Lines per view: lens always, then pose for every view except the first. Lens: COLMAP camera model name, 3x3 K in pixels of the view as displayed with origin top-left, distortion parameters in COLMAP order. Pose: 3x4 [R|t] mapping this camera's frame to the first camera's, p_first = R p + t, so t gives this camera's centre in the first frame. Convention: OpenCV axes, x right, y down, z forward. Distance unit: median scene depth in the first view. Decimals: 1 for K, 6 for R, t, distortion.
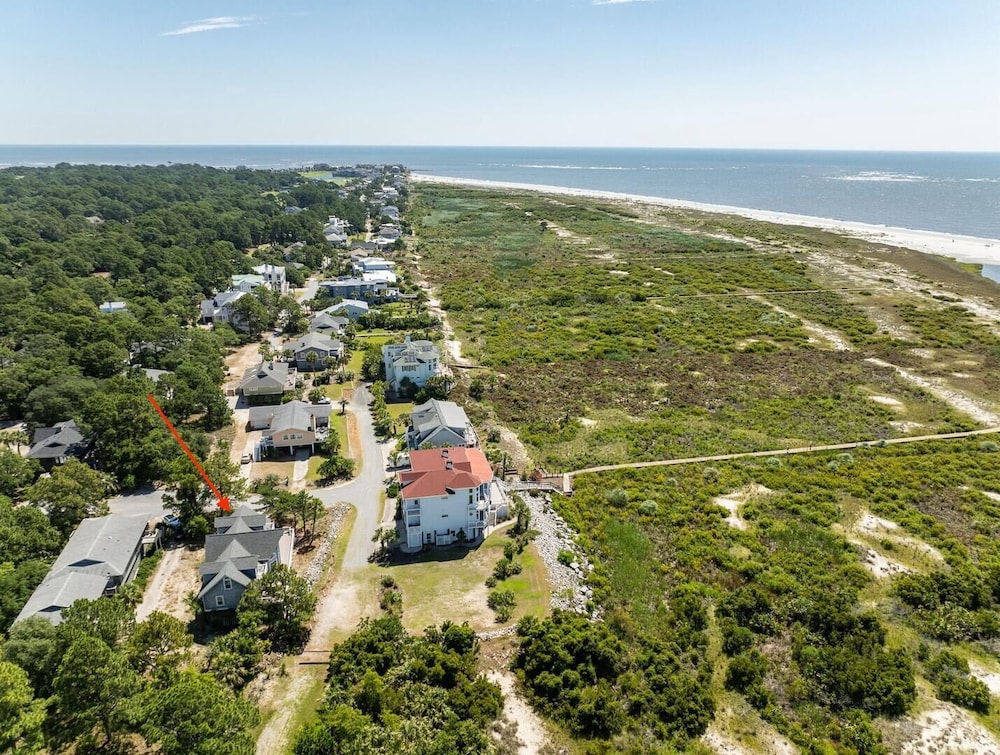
lens RADIAL K [[712.7, 0, 496.6], [0, 712.7, 409.4], [0, 0, 1]] dist [-0.003686, -0.007913]
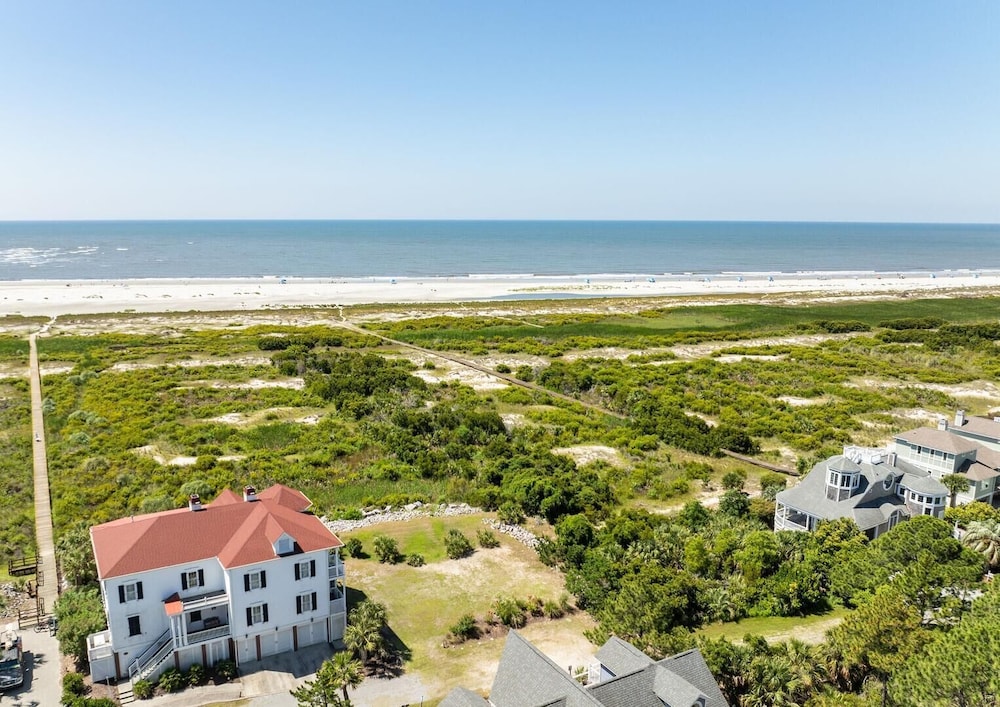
lens RADIAL K [[772.5, 0, 459.9], [0, 772.5, 361.2], [0, 0, 1]] dist [-0.035588, -0.005483]
pose [[-0.284288, -0.183065, 0.941099, -0.515369], [0.335559, 0.900515, 0.276537, -0.096633], [-0.898098, 0.394410, -0.194577, 0.757672]]
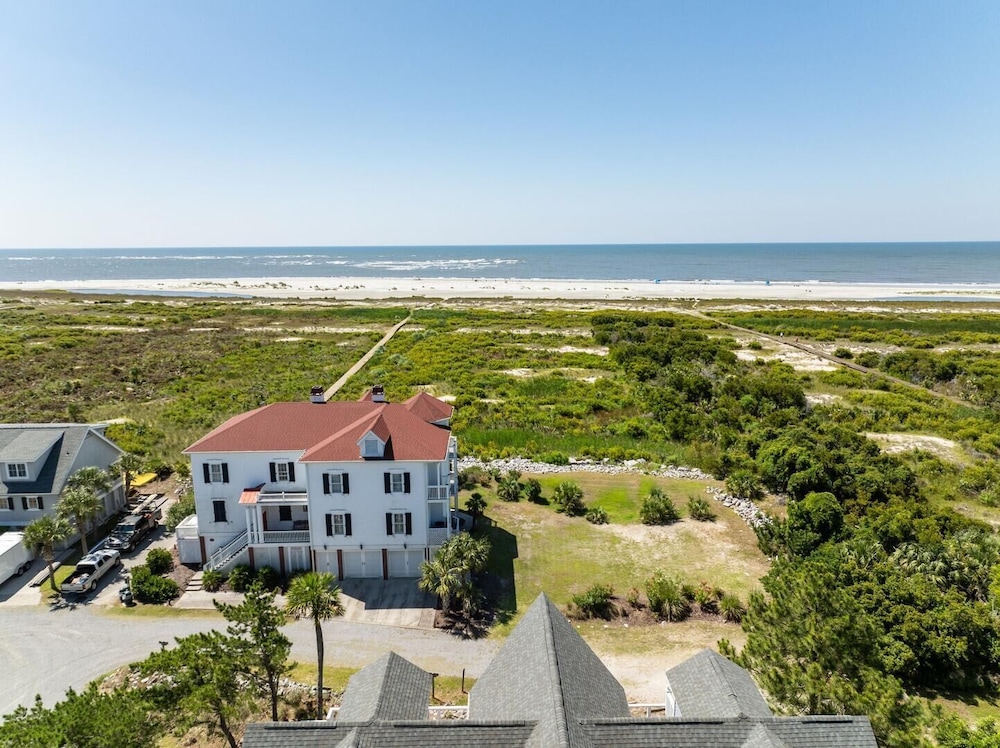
lens RADIAL K [[698.3, 0, 500.0], [0, 698.3, 374.0], [0, 0, 1]] dist [0.006627, -0.002595]
pose [[0.198533, -0.189158, 0.961667, -0.396522], [0.354146, 0.928749, 0.109570, 0.034574], [-0.913874, 0.318818, 0.251377, 0.656890]]
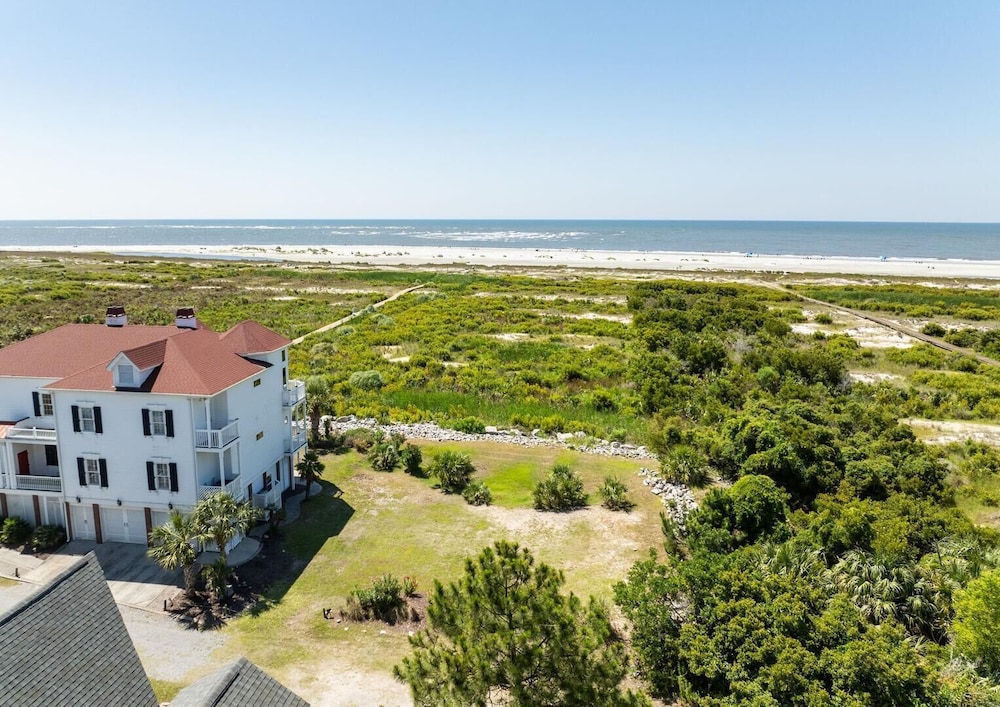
lens RADIAL K [[772.5, 0, 459.9], [0, 772.5, 361.2], [0, 0, 1]] dist [-0.035588, -0.005483]
pose [[0.358899, -0.177867, 0.916272, -0.313727], [0.330214, 0.942384, 0.053592, 0.100264], [-0.873012, 0.283331, 0.396955, 0.587515]]
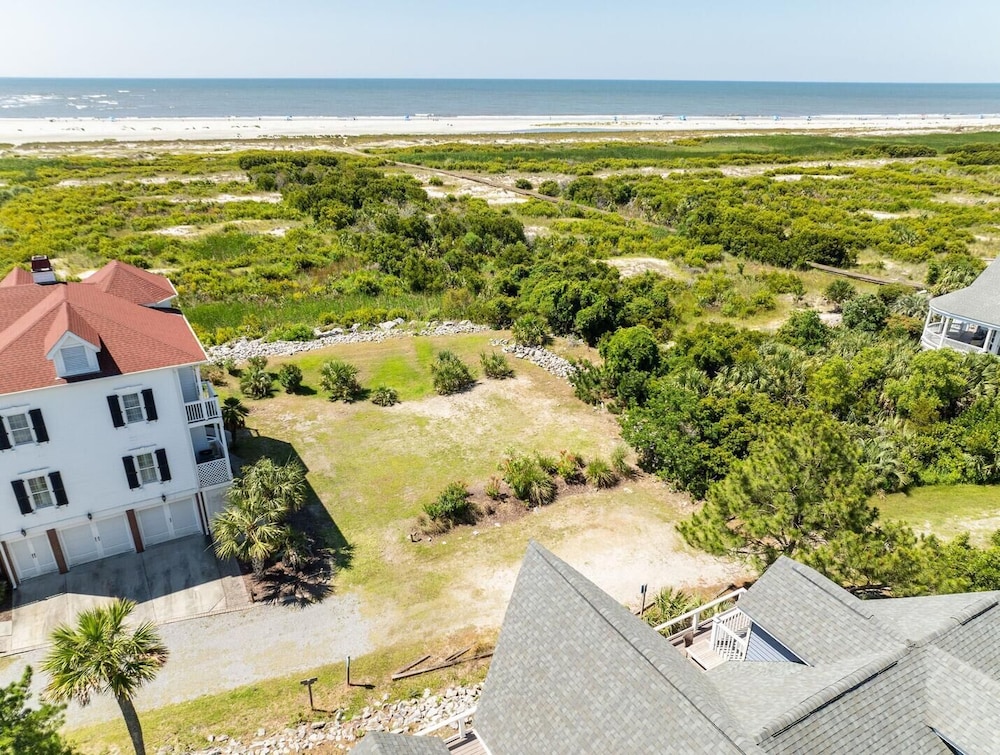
lens RADIAL K [[712.7, 0, 496.6], [0, 712.7, 409.4], [0, 0, 1]] dist [-0.003686, -0.007913]
pose [[-0.301420, -0.411704, 0.860027, -0.313500], [0.330007, 0.801186, 0.499196, 0.032003], [-0.894562, 0.434282, -0.105628, 0.725568]]
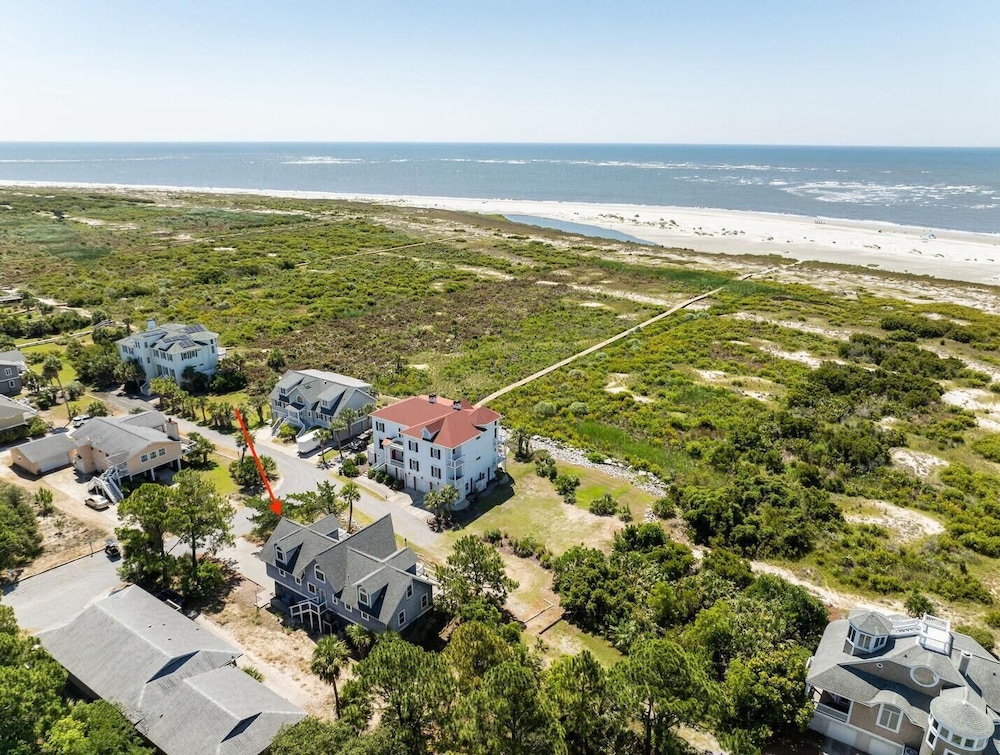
lens RADIAL K [[712.7, 0, 496.6], [0, 712.7, 409.4], [0, 0, 1]] dist [-0.003686, -0.007913]
pose [[0.738715, -0.242669, 0.628818, -0.481177], [0.237231, 0.966853, 0.094430, 0.008354], [-0.630890, 0.079418, 0.771797, 0.228272]]
